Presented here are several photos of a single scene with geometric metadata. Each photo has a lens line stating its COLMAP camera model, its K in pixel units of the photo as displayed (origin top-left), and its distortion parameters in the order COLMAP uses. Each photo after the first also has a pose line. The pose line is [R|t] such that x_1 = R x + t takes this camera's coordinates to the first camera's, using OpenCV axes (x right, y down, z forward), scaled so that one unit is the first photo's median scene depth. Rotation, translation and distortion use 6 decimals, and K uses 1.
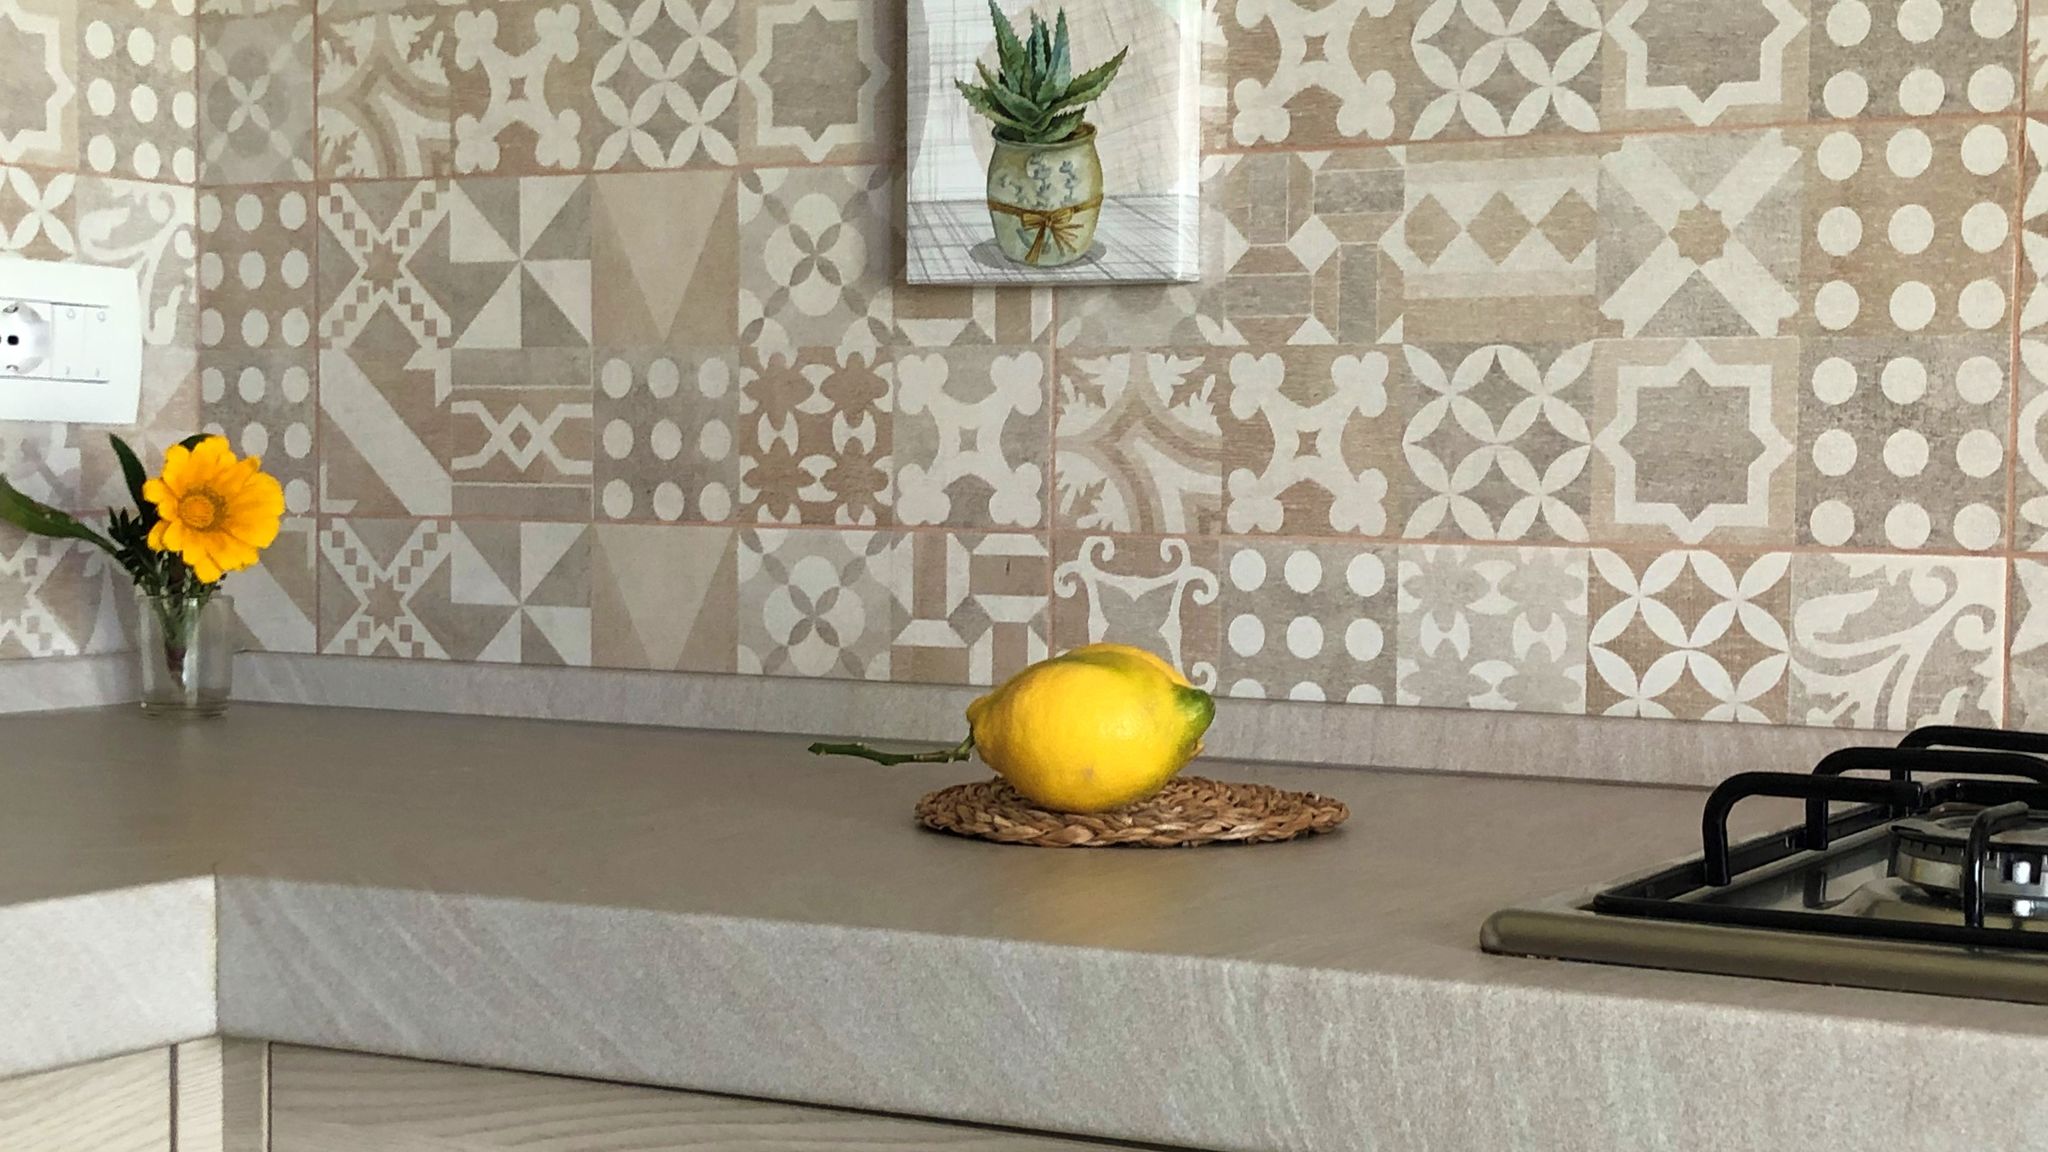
lens RADIAL K [[3131.3, 0, 1100.4], [0, 3131.3, 639.6], [0, 0, 1]] dist [0.113253, 0.000000]
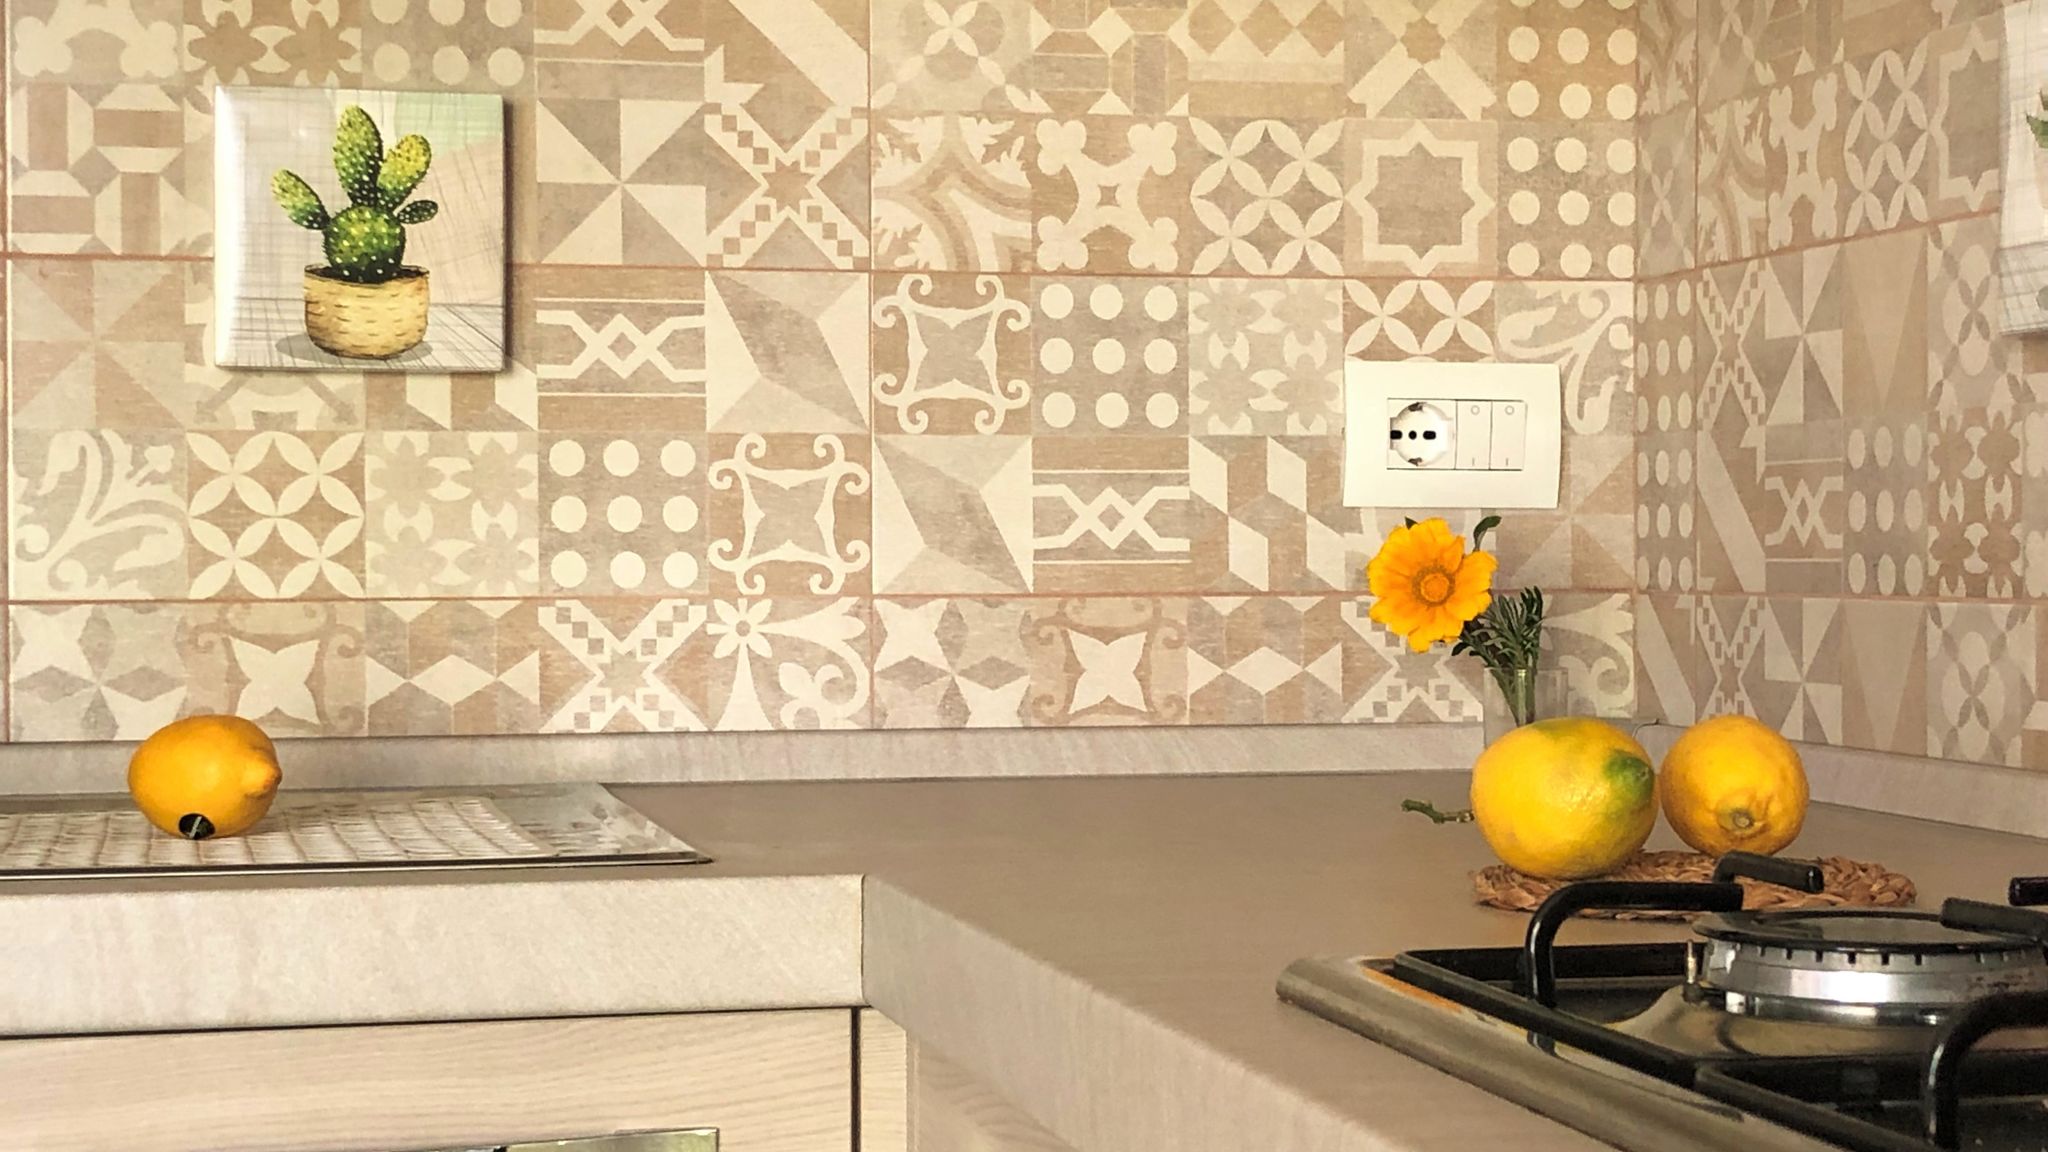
lens RADIAL K [[3555.6, 0, 1015.8], [0, 3555.6, 581.6], [0, 0, 1]] dist [0.139900, 0.000000]
pose [[0.642451, -0.005441, -0.766308, 0.559980], [-0.032056, 0.998909, -0.033968, 0.003980], [0.765656, 0.046388, 0.641575, 0.100486]]
